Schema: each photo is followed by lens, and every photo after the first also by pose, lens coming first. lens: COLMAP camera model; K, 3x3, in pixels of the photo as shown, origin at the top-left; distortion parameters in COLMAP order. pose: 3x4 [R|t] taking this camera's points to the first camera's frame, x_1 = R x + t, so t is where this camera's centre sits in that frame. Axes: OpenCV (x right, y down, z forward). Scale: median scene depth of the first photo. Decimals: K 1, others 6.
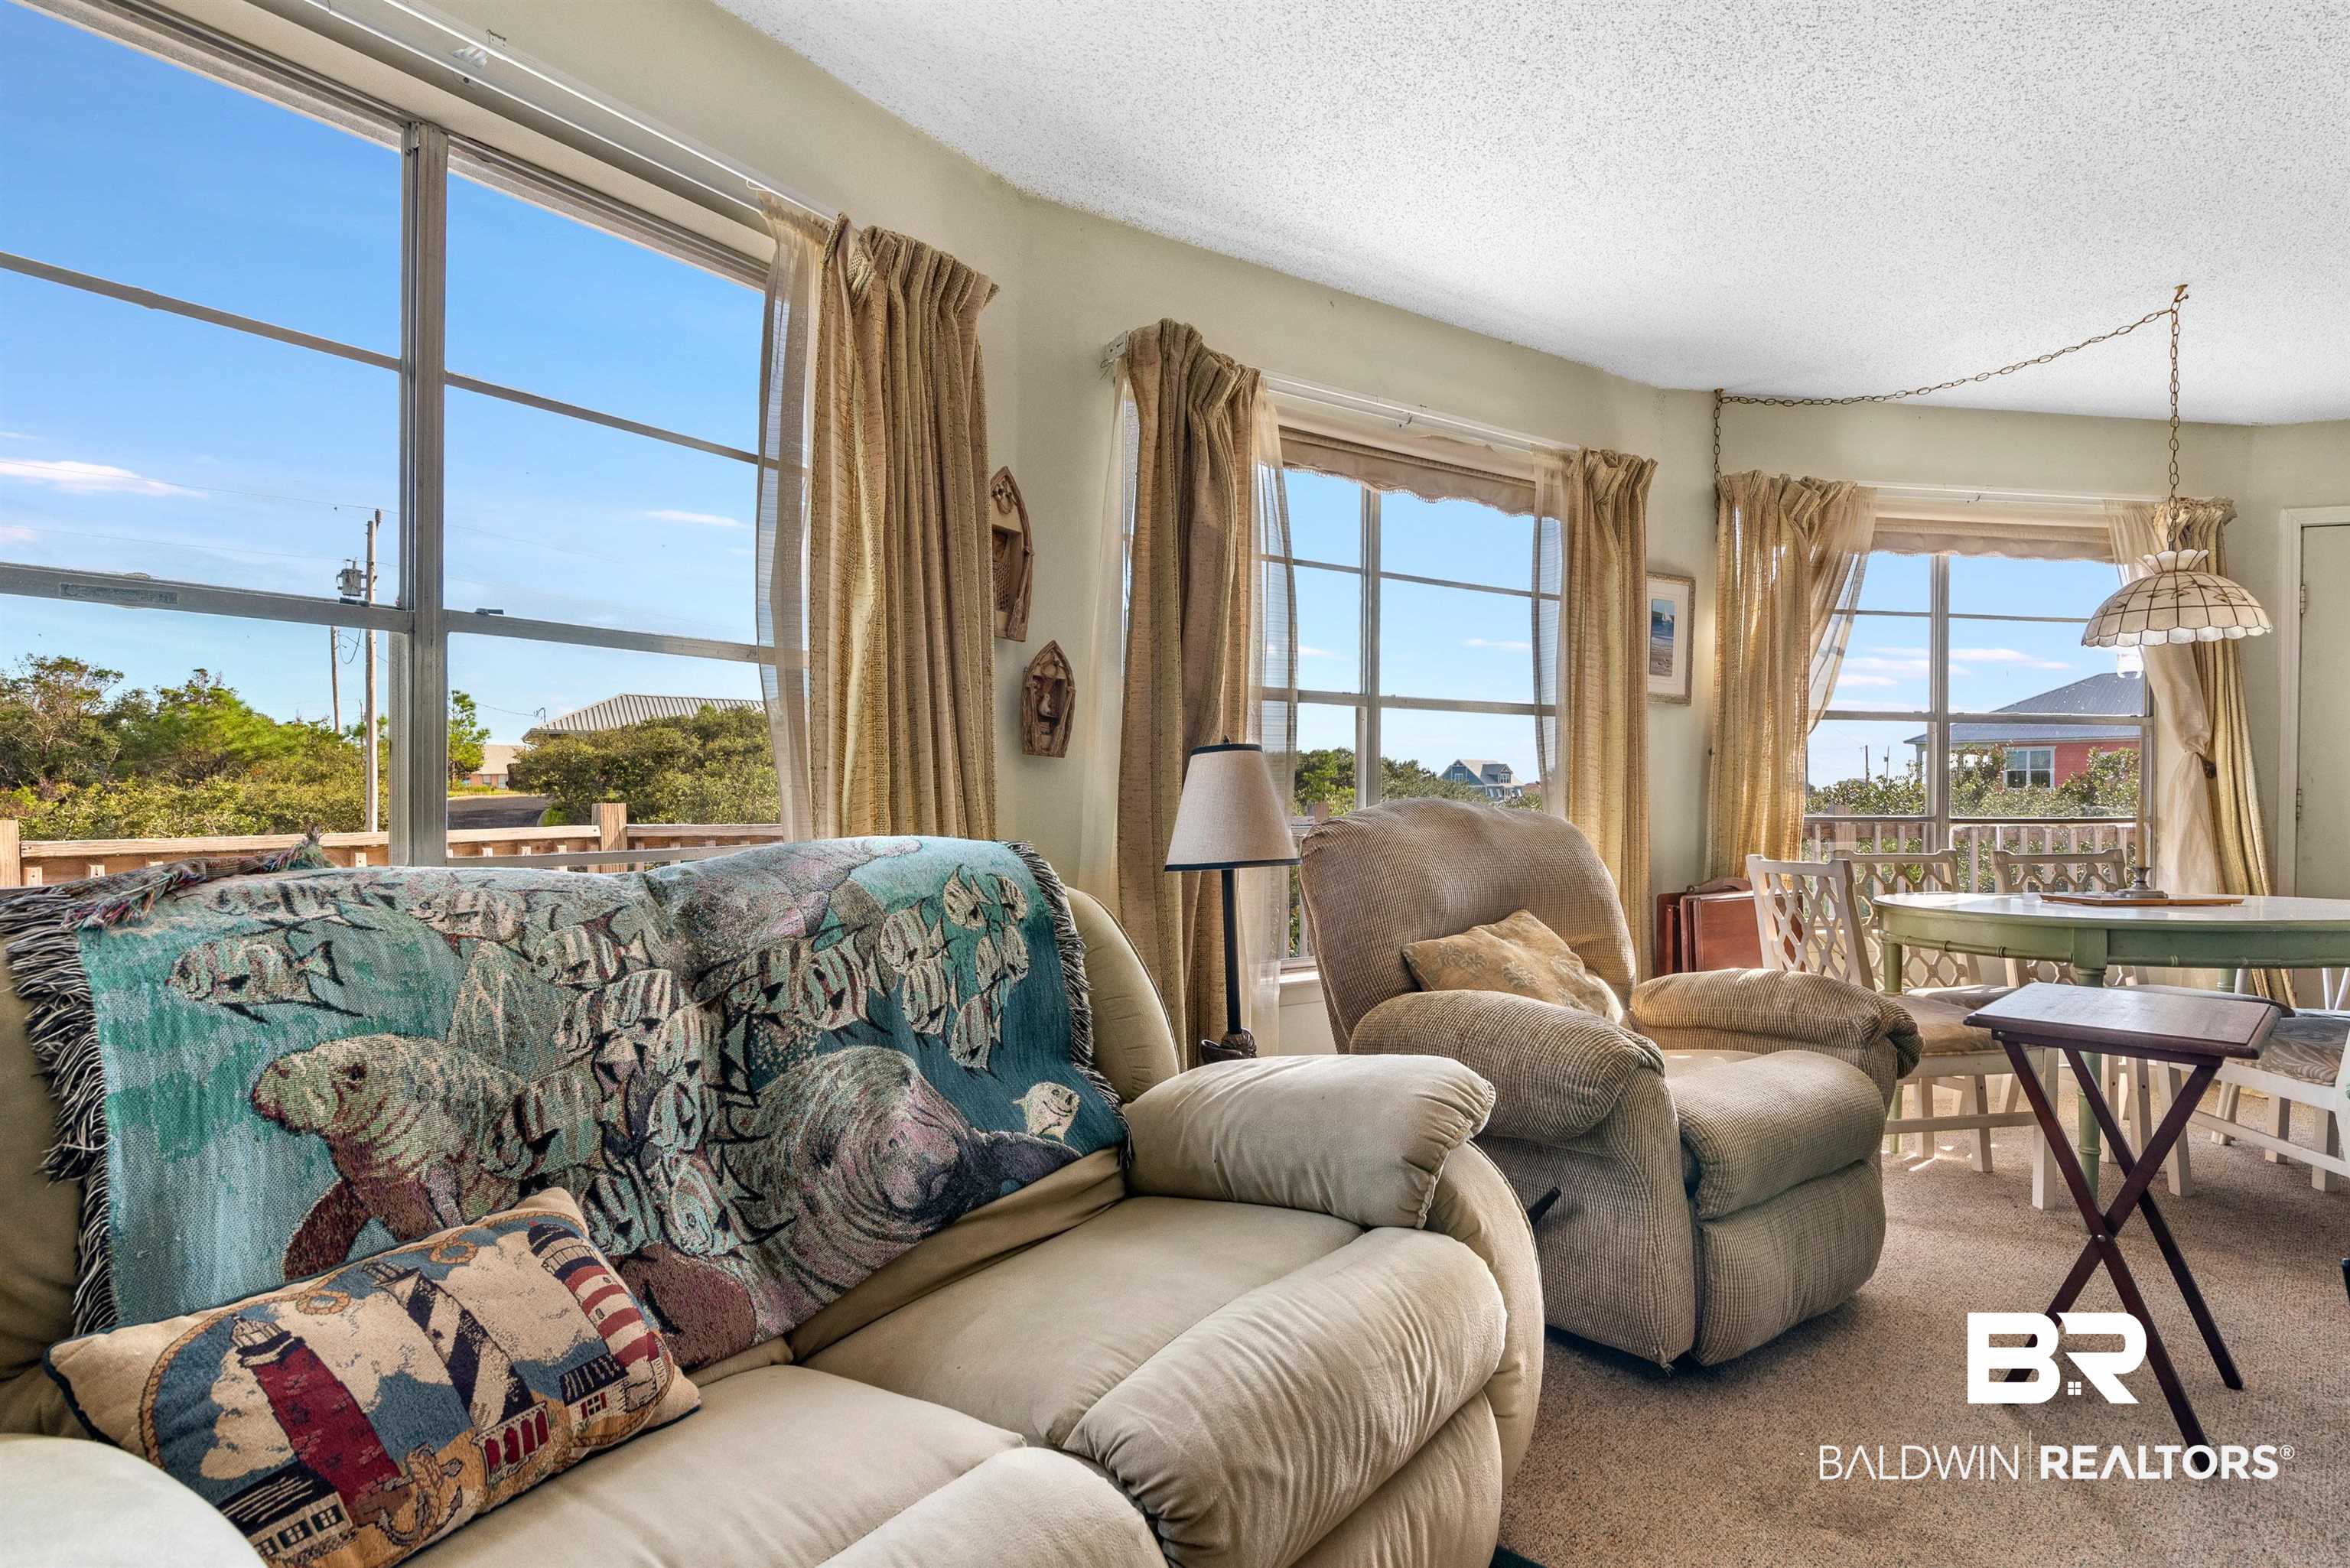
lens RADIAL K [[1198.5, 0, 1171.1], [0, 1198.5, 794.4], [0, 0, 1]] dist [-0.004641, -0.000622]
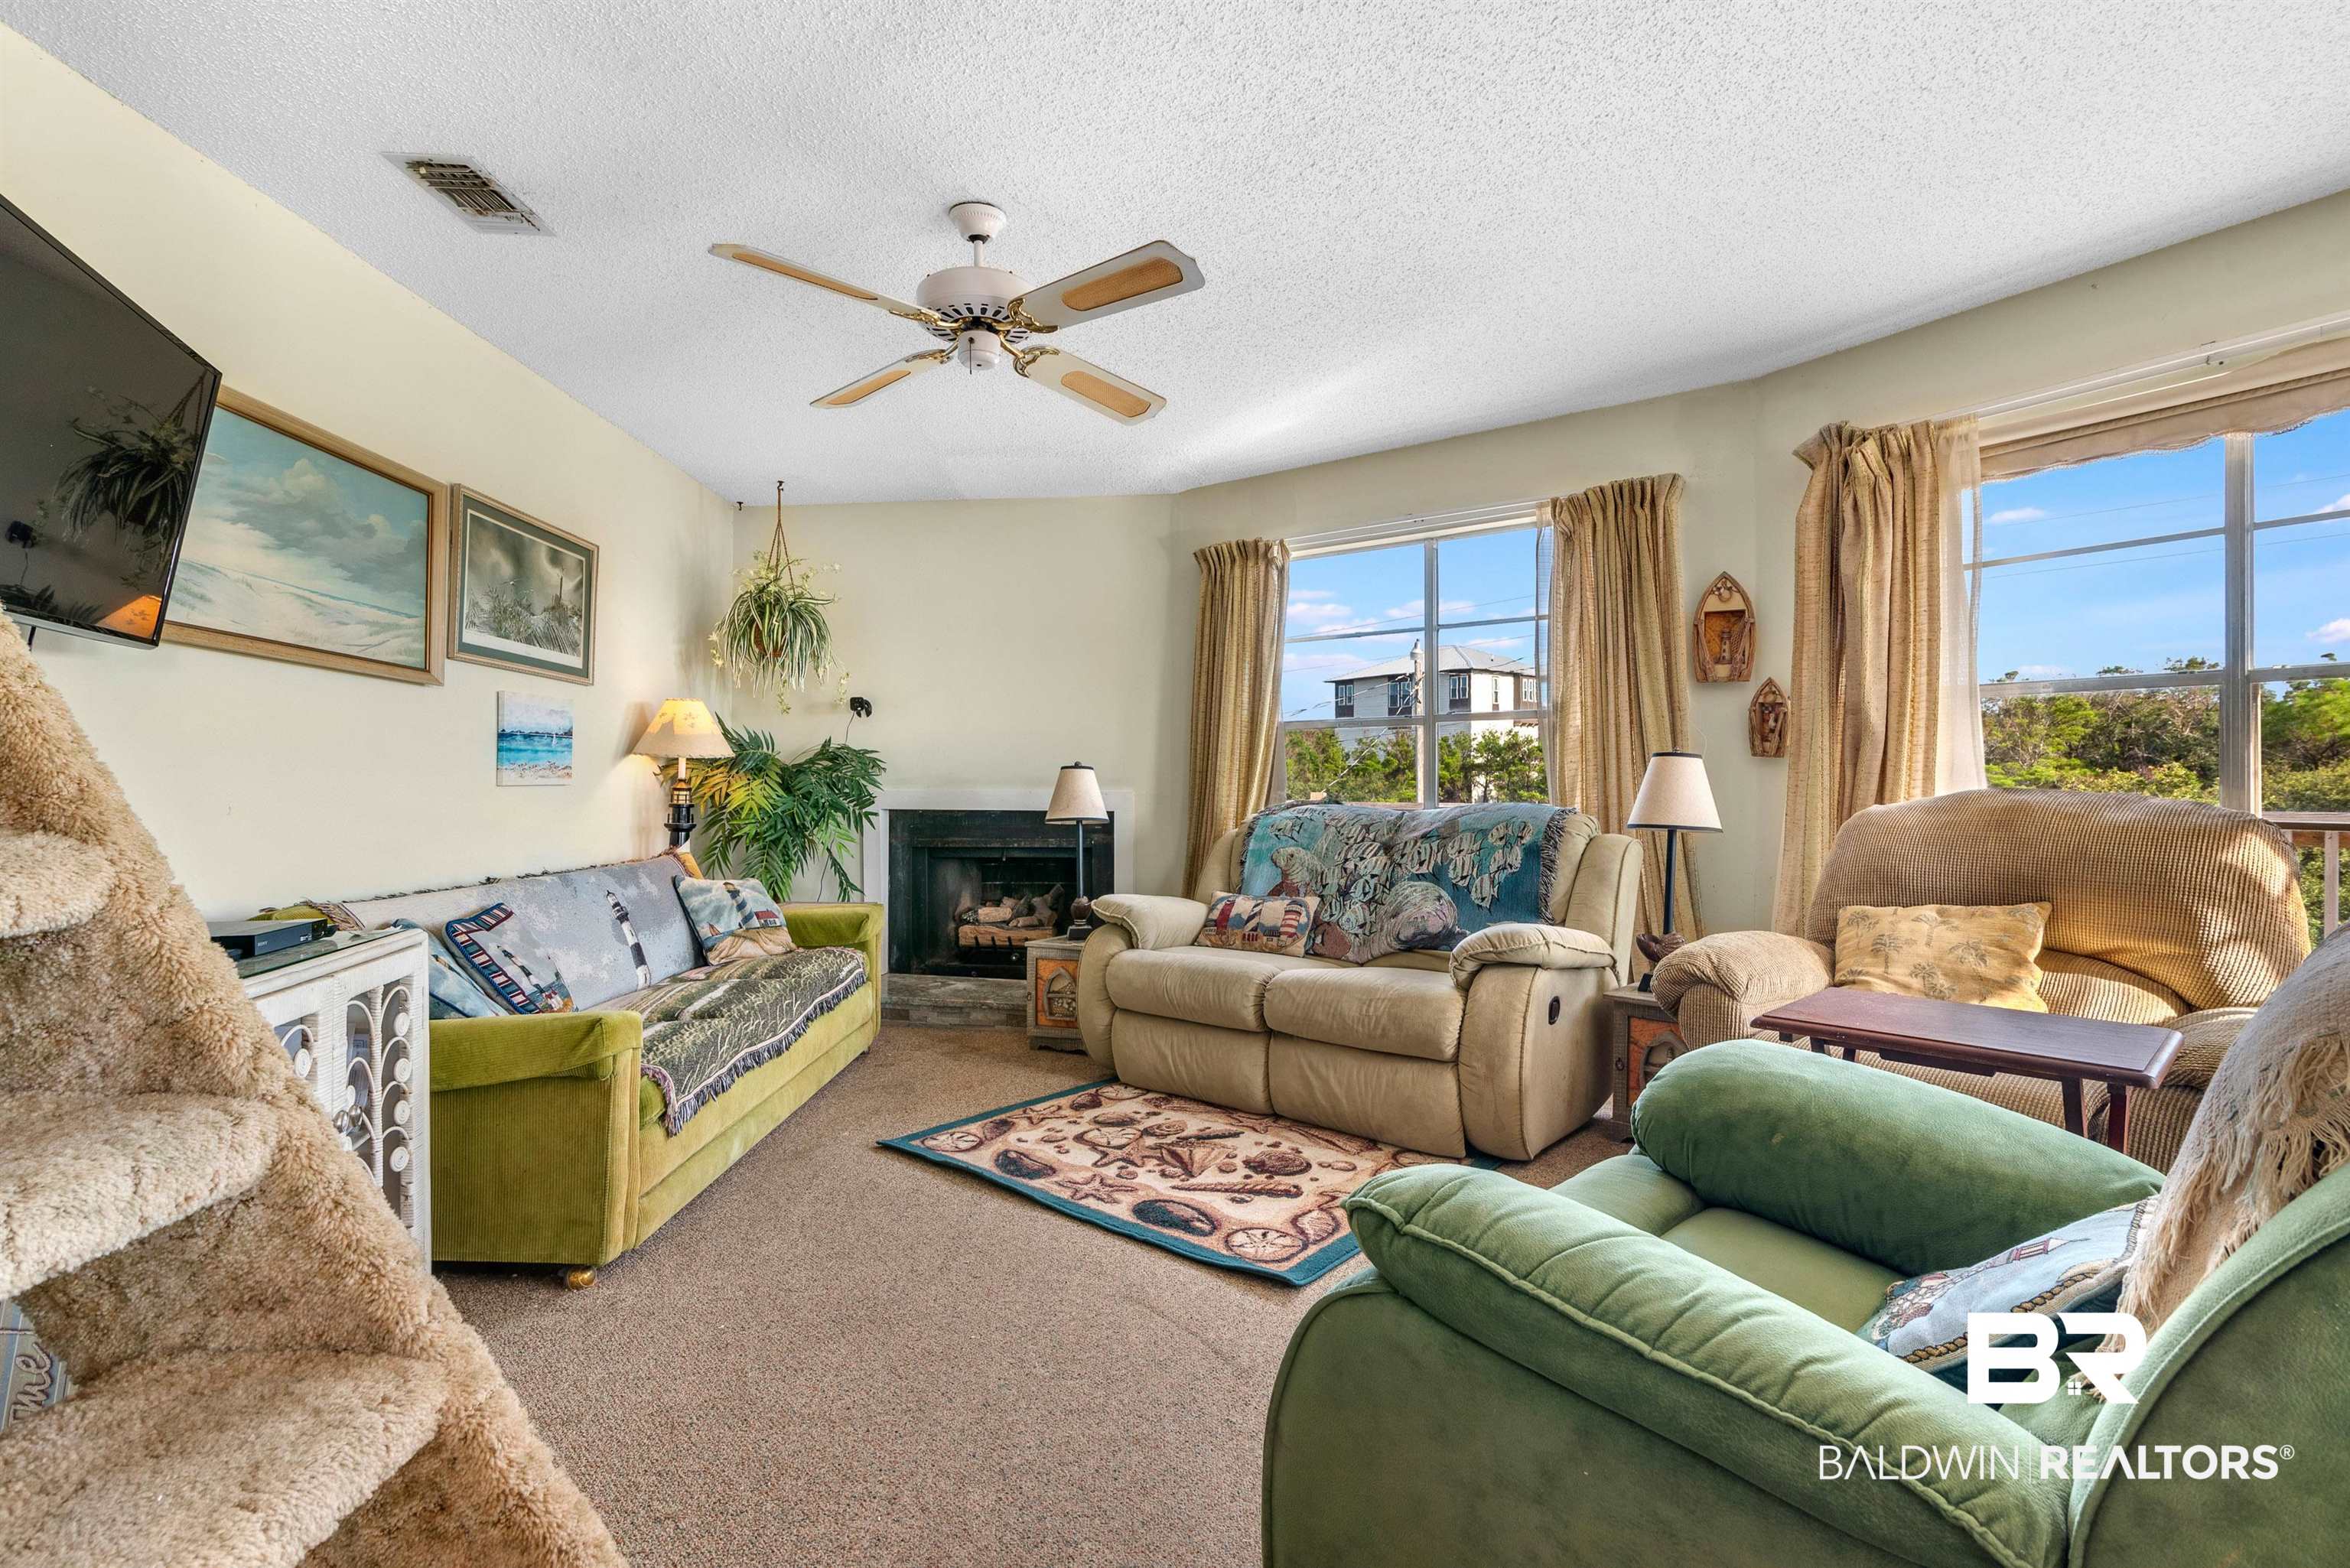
lens RADIAL K [[1105.3, 0, 1128.0], [0, 1105.3, 774.1], [0, 0, 1]] dist [-0.017319, 0.000064]
pose [[-0.067063, -0.005167, -0.997735, 2.085258], [0.001547, 0.999985, -0.005283, -0.008556], [0.997748, -0.001898, -0.067054, 0.514109]]
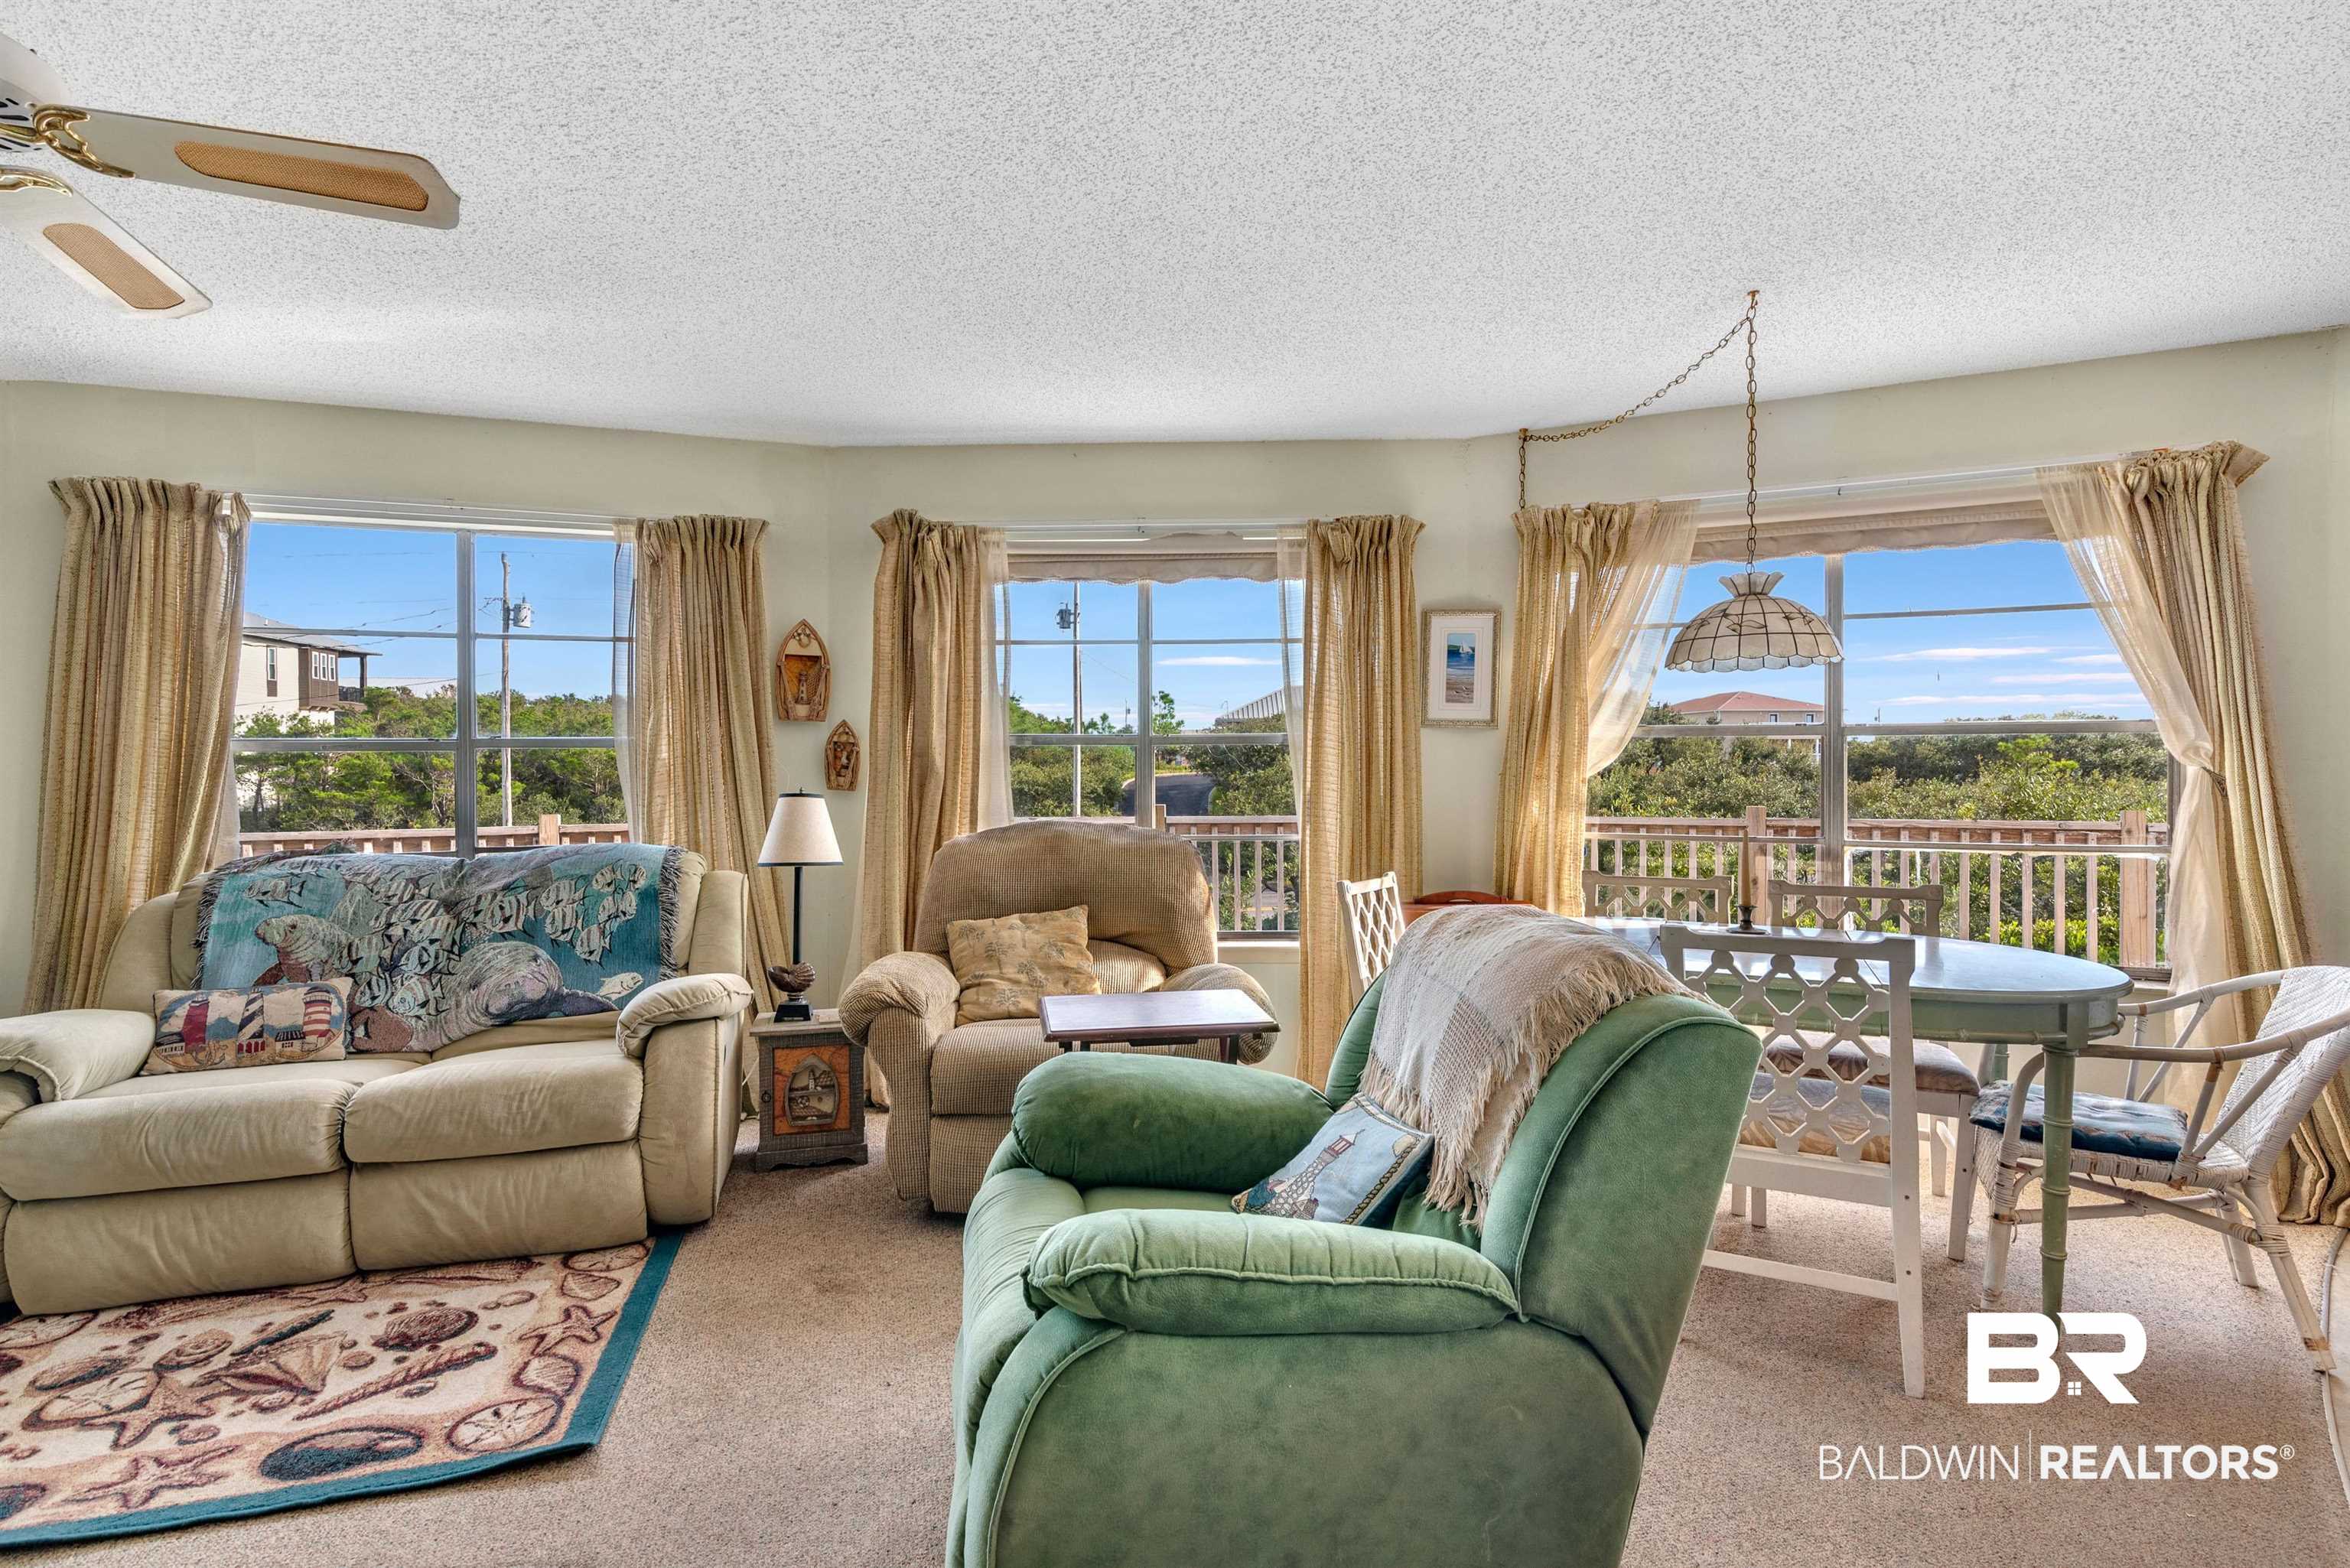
lens RADIAL K [[1154.6, 0, 1184.2], [0, 1154.6, 766.3], [0, 0, 1]] dist [-0.003714, -0.000822]
pose [[0.815242, -0.003105, -0.579113, 1.929753], [0.005665, 0.999981, 0.002612, -0.107773], [0.579093, -0.005410, 0.815243, -0.012541]]
